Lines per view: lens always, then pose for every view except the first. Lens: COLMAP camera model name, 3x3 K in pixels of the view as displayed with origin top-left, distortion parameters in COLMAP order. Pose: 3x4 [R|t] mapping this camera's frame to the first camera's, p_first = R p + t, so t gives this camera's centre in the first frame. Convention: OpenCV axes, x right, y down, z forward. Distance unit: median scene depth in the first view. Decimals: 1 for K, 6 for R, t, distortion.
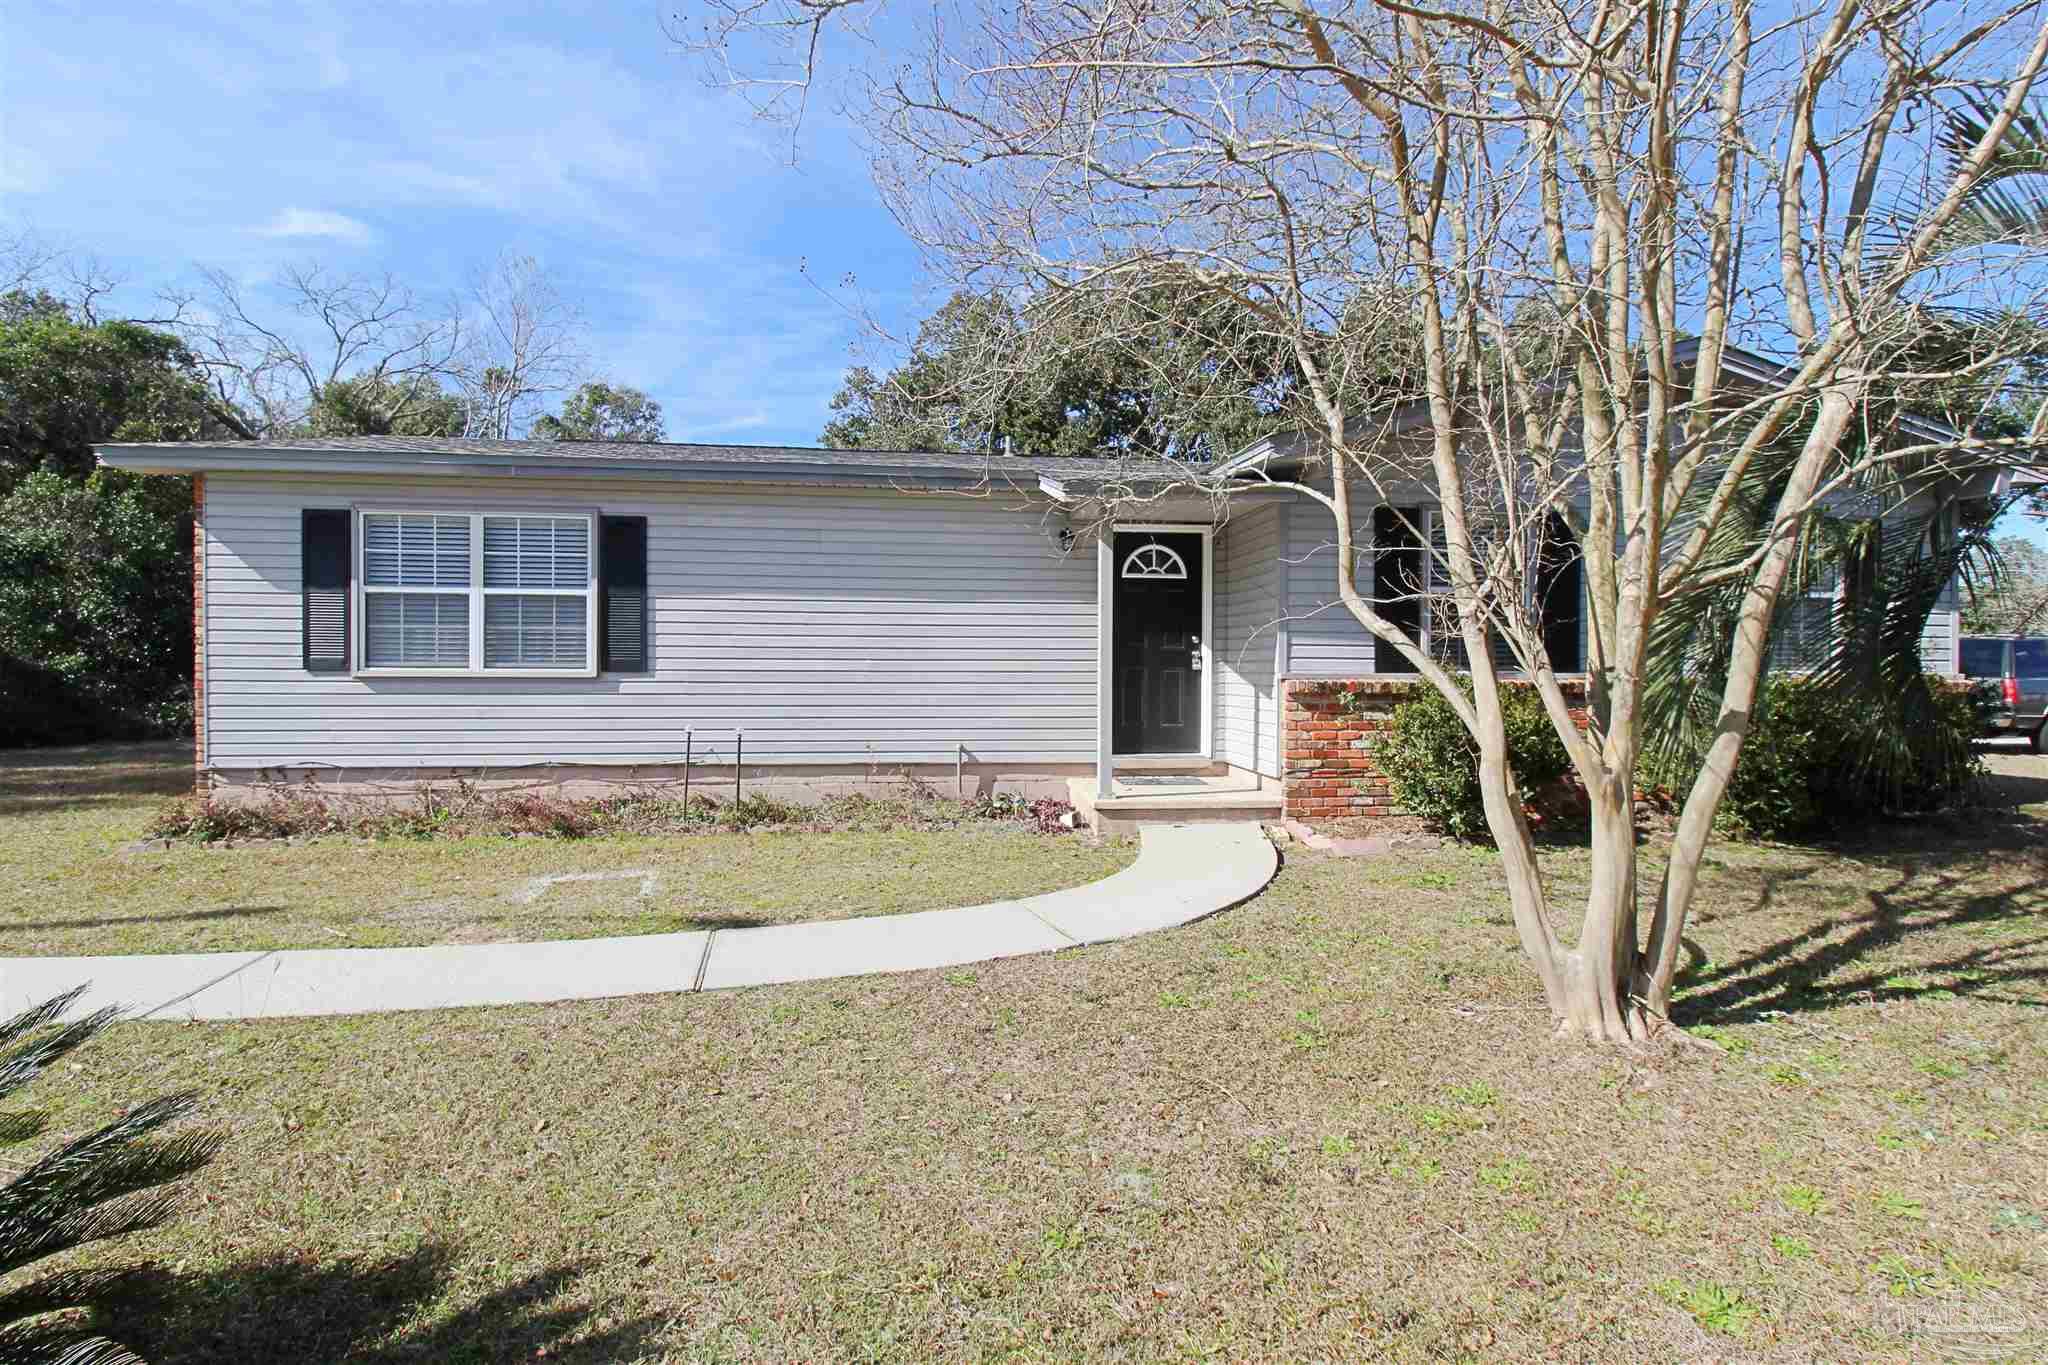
lens RADIAL K [[969.1, 0, 1024.0], [0, 969.1, 682.5], [0, 0, 1]] dist [-0.002509, -0.013861]
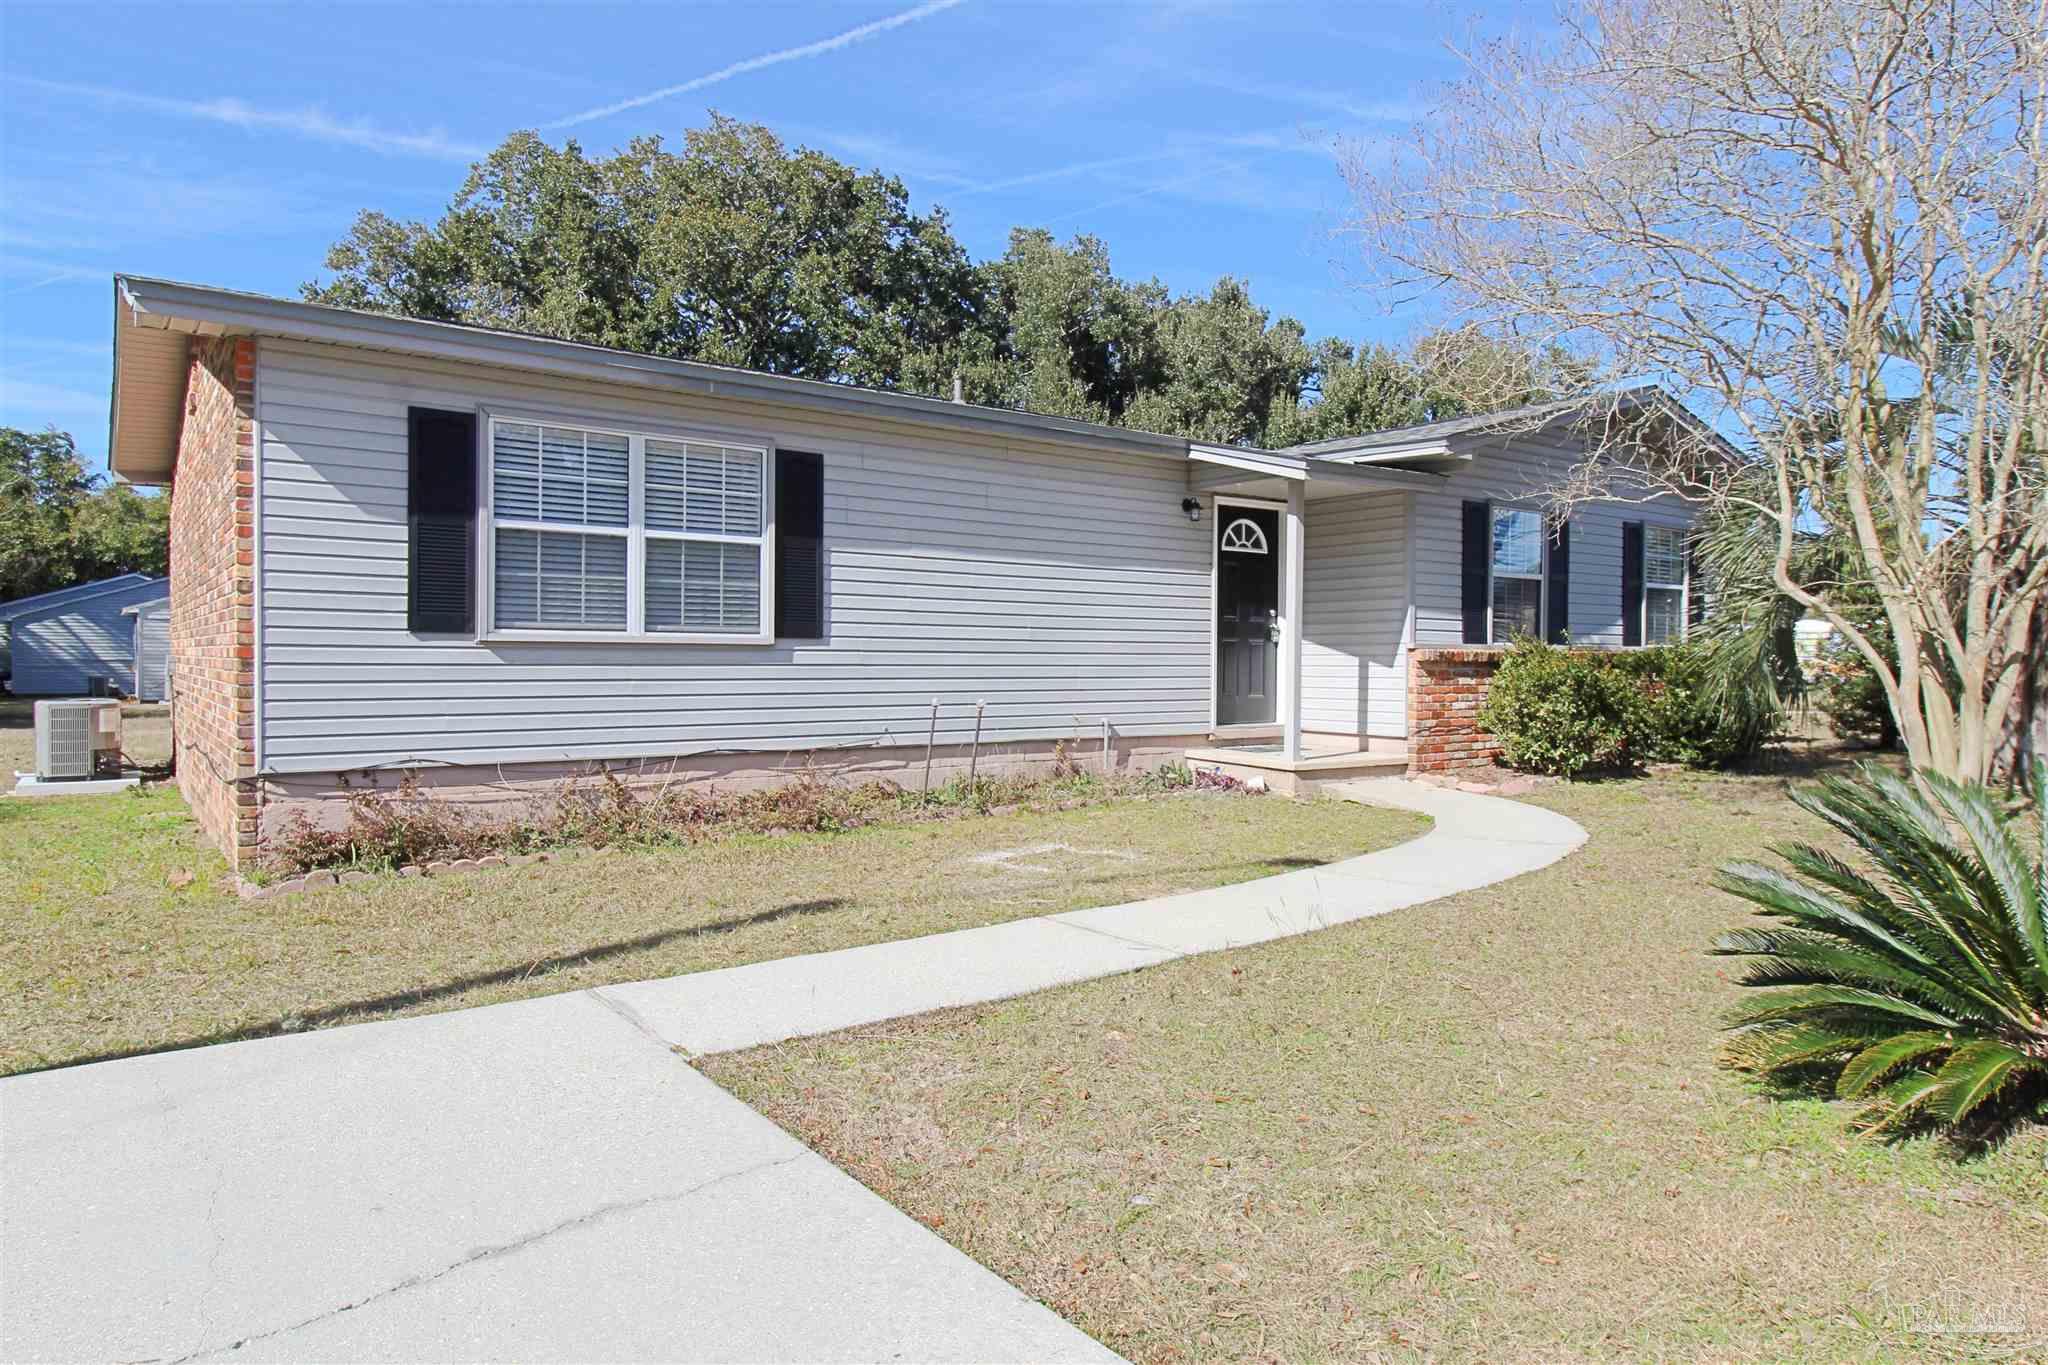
lens RADIAL K [[1250.1, 0, 1024.0], [0, 1250.1, 682.5], [0, 0, 1]] dist [-0.005430, -0.000305]
pose [[0.868318, -0.009174, 0.495922, -0.789896], [0.007297, 0.999957, 0.005720, 0.022635], [-0.495954, -0.001348, 0.868348, -0.032935]]
